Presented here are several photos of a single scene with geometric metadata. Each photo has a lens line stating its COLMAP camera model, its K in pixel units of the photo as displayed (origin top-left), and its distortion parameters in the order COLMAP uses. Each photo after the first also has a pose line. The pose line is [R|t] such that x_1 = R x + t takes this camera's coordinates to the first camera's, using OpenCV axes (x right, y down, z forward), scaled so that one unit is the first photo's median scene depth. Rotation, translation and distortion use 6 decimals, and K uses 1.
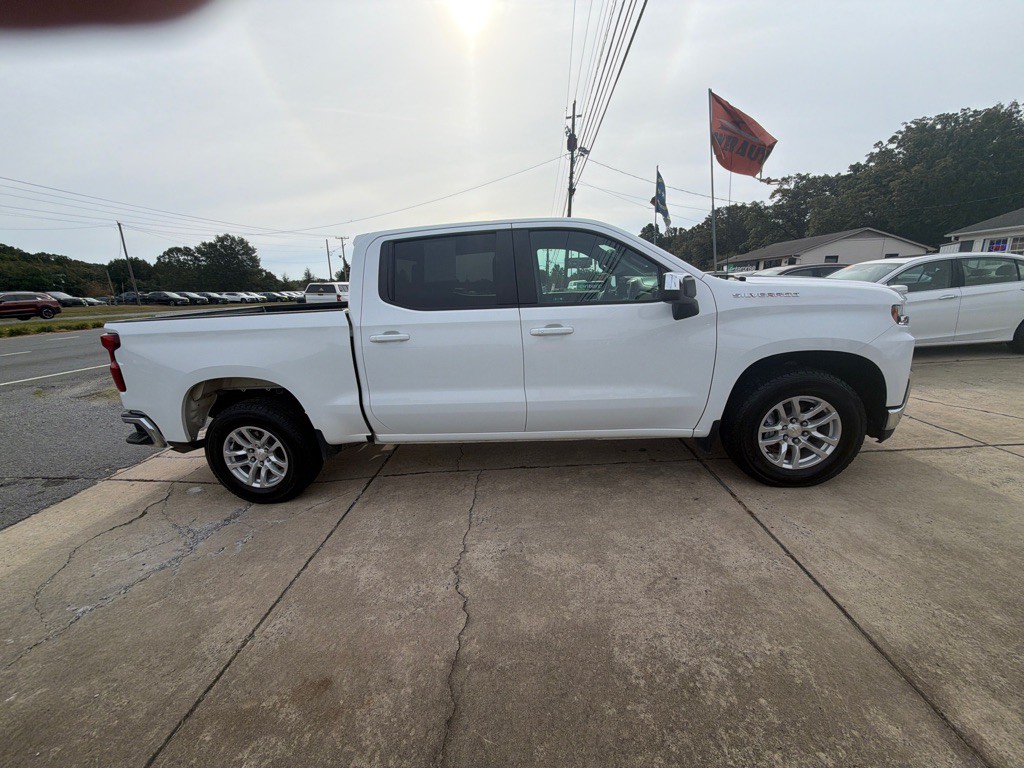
lens RADIAL K [[405.5, 0, 509.0], [0, 405.5, 386.1], [0, 0, 1]] dist [-0.000098, -0.000081]
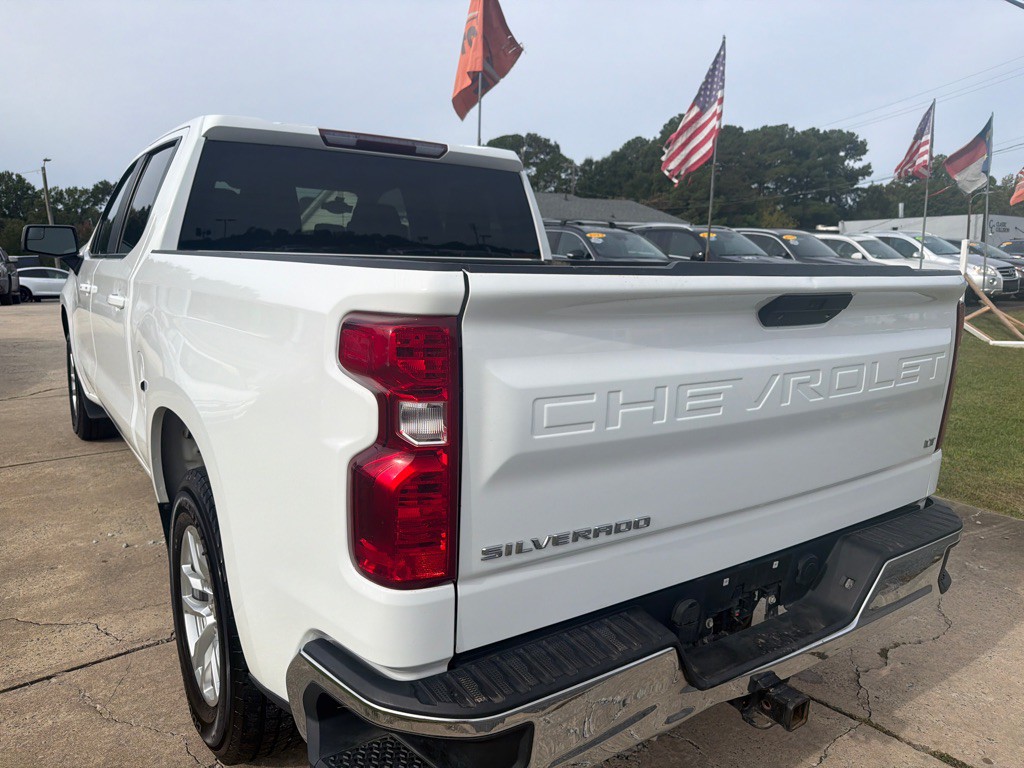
lens RADIAL K [[735.4, 0, 511.2], [0, 735.4, 388.7], [0, 0, 1]] dist [-0.007944, -0.008682]
pose [[-0.649590, -0.095538, 0.754258, -1.235809], [0.205194, 0.933228, 0.294926, -0.338287], [-0.732071, 0.346351, -0.586612, 1.723858]]
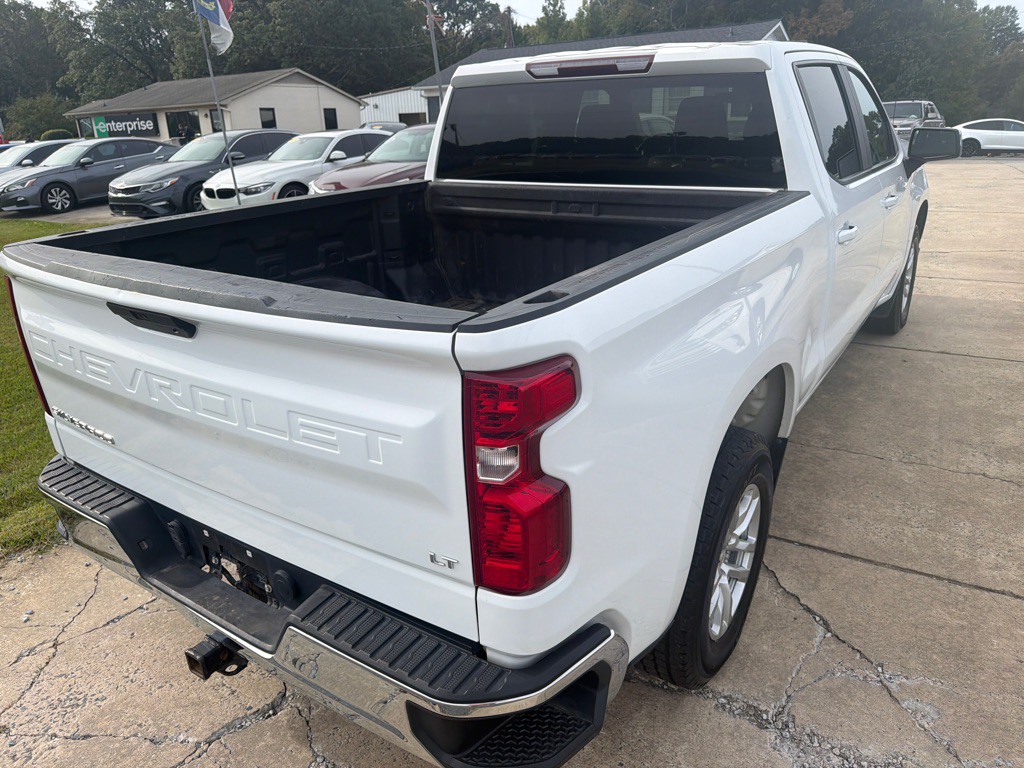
lens RADIAL K [[731.9, 0, 512.0], [0, 731.9, 384.0], [0, 0, 1]] dist [-0.003265, -0.002212]
pose [[0.478274, -0.278103, 0.833014, -1.307728], [0.230209, 0.955068, 0.186677, -0.193086], [-0.847501, 0.102485, 0.520806, 0.774636]]
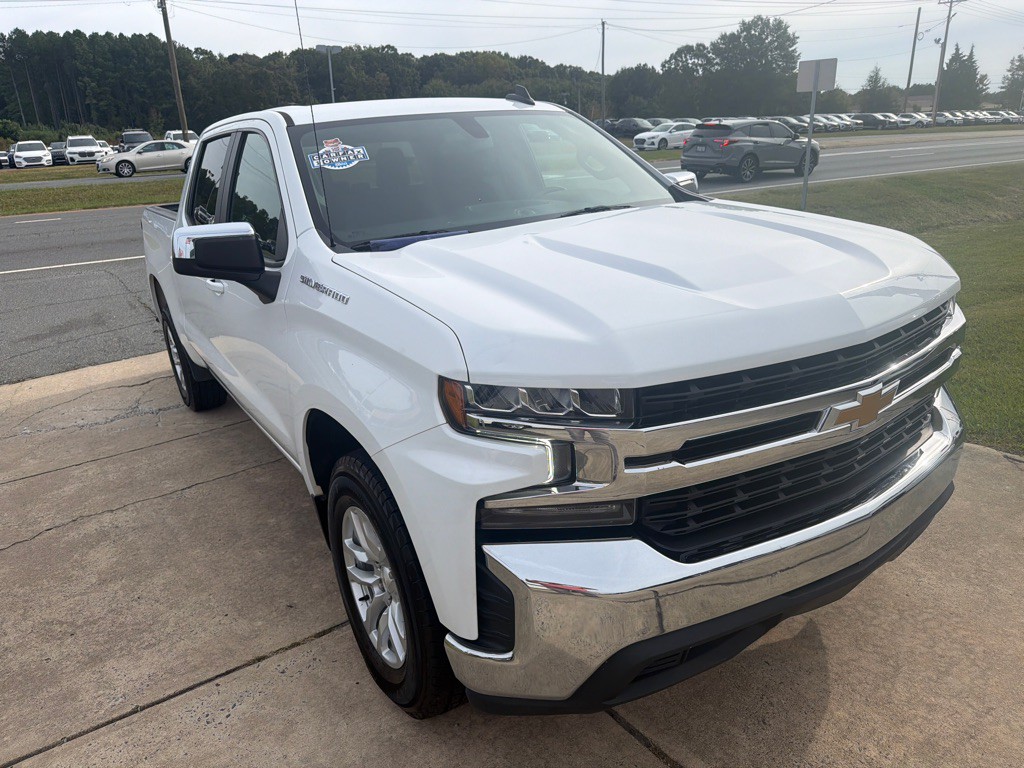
lens RADIAL K [[729.4, 0, 500.8], [0, 729.4, 376.9], [0, 0, 1]] dist [0.003174, -0.007535]
pose [[0.602272, 0.263653, -0.753495, 1.181972], [-0.168973, 0.964603, 0.202459, -0.269735], [0.780203, 0.005385, 0.625504, 0.499362]]
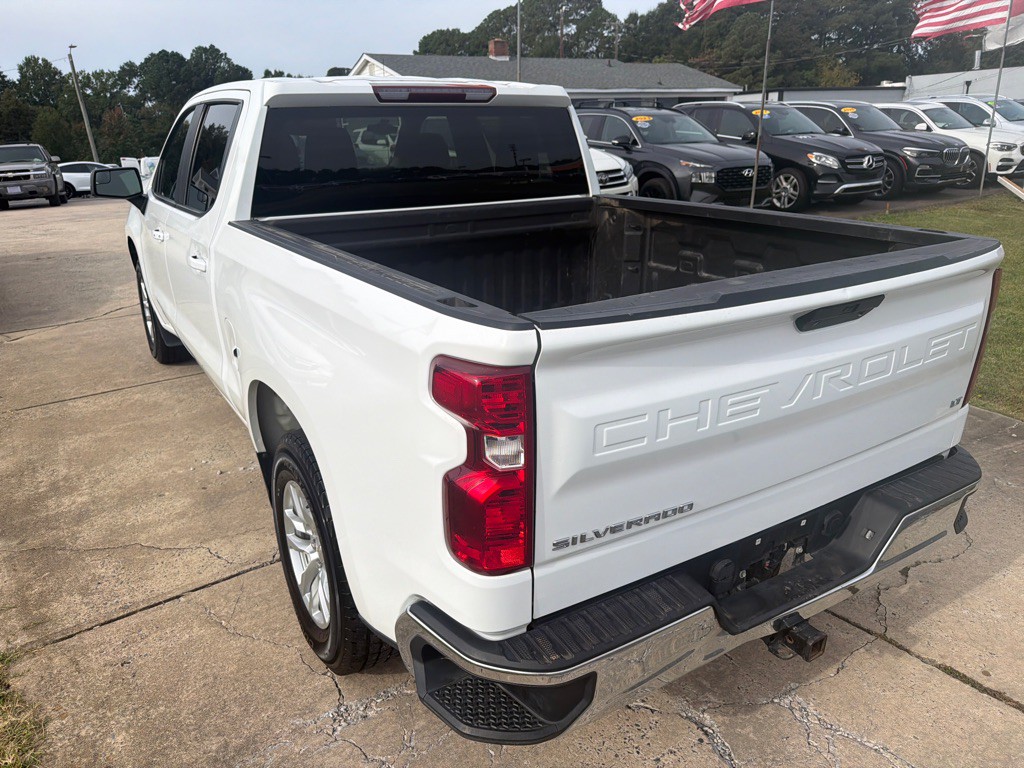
lens RADIAL K [[734.3, 0, 511.5], [0, 734.3, 398.7], [0, 0, 1]] dist [-0.000643, -0.018240]
pose [[-0.608759, -0.218397, 0.762702, -1.268029], [0.245585, 0.862268, 0.442924, -0.449633], [-0.754387, 0.456943, -0.471278, 1.739432]]
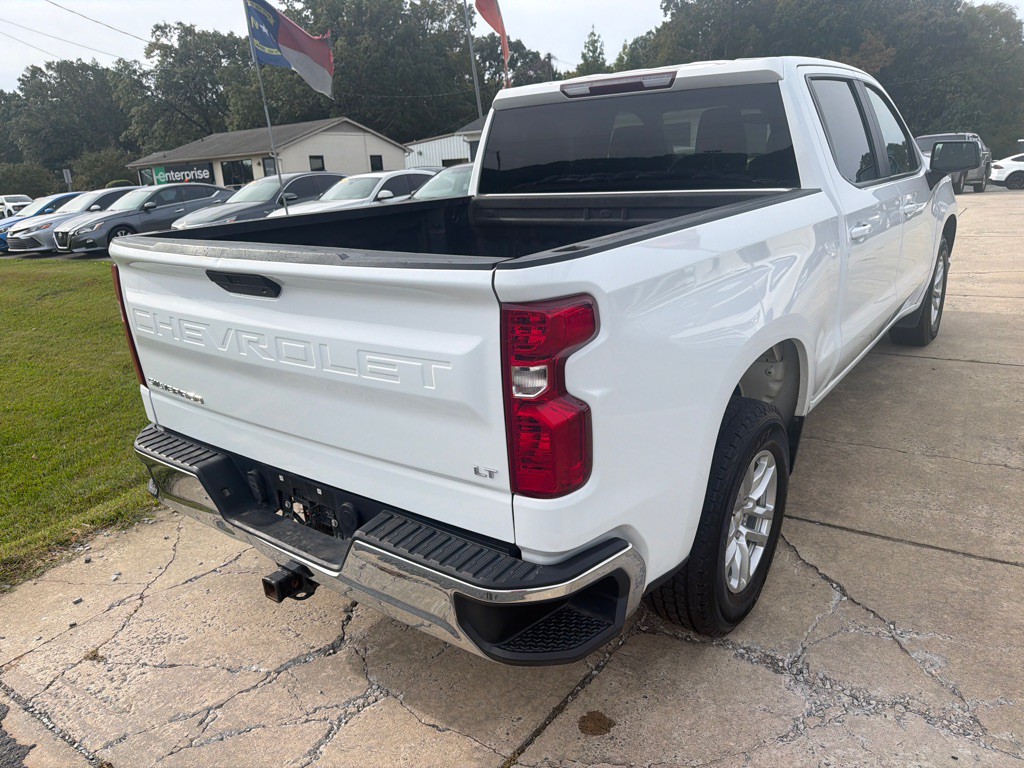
lens RADIAL K [[729.4, 0, 509.7], [0, 729.4, 398.3], [0, 0, 1]] dist [0.006596, -0.010253]
pose [[0.527159, -0.247209, 0.813014, -1.395831], [0.239995, 0.961112, 0.136627, -0.134787], [-0.815172, 0.123096, 0.565987, 0.731753]]
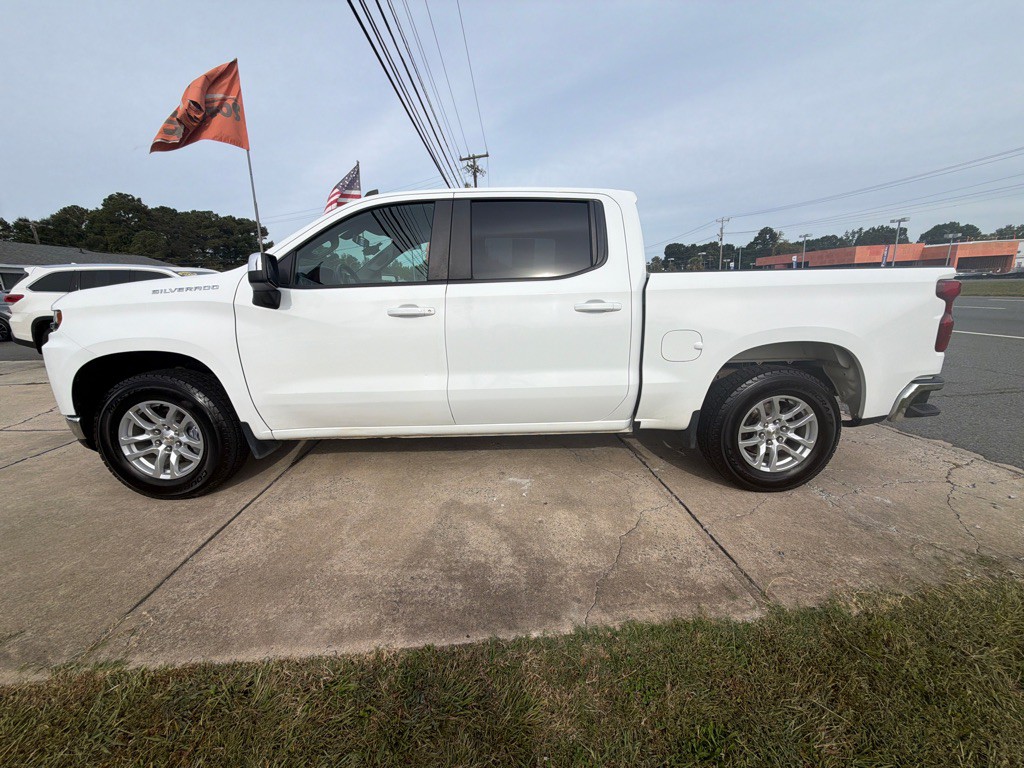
lens RADIAL K [[405.8, 0, 512.0], [0, 405.8, 384.0], [0, 0, 1]] dist [0.000289, 0.000081]
pose [[-0.989646, 0.098508, -0.104390, 0.073931], [0.040346, 0.888899, 0.456323, -0.503287], [0.137744, 0.447386, -0.883670, 2.231703]]
